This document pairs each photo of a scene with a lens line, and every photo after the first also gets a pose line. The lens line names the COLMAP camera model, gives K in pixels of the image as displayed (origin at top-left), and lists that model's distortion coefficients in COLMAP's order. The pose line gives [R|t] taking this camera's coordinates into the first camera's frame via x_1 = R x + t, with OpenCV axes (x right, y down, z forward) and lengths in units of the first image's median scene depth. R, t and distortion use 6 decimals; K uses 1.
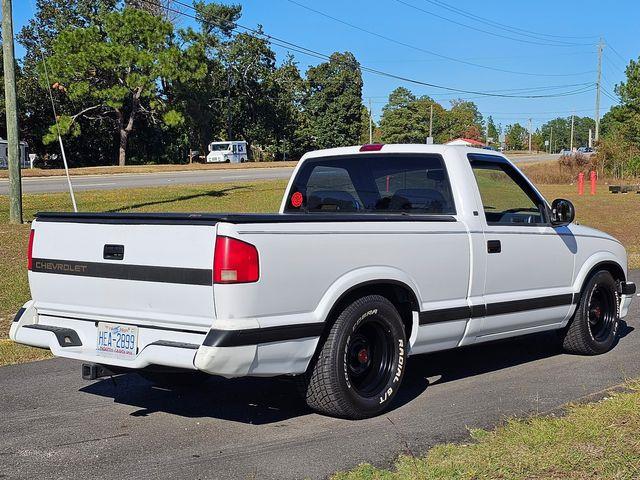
lens RADIAL K [[1018.2, 0, 332.7], [0, 1018.2, 241.5], [0, 0, 1]] dist [0.220968, -0.805918]
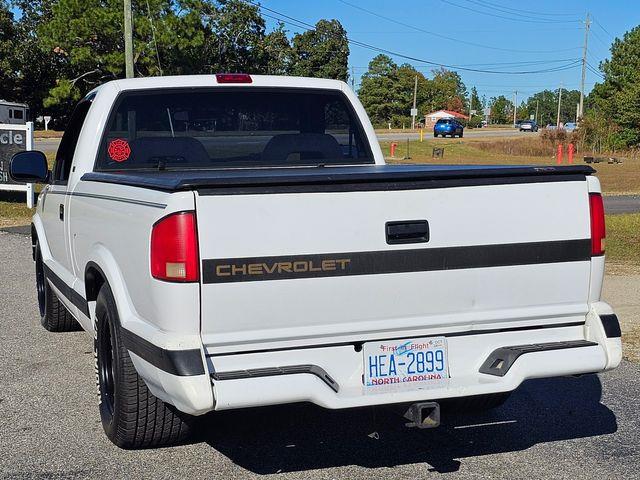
lens RADIAL K [[1128.5, 0, 320.3], [0, 1128.5, 307.6], [0, 0, 1]] dist [0.261697, -1.083885]
pose [[0.512490, -0.137180, 0.847665, -0.813010], [0.056151, 0.990398, 0.126330, -0.034172], [-0.856855, -0.017146, 0.515272, 0.636118]]
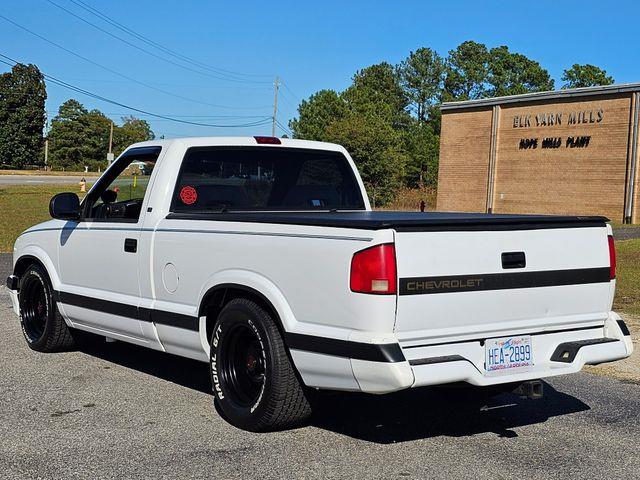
lens RADIAL K [[1098.5, 0, 353.5], [0, 1098.5, 264.3], [0, 0, 1]] dist [0.292585, -1.360926]
pose [[0.217890, -0.069562, 0.973491, -1.147226], [0.029376, 0.997472, 0.064701, -0.051587], [-0.975531, 0.014500, 0.219383, 0.870425]]
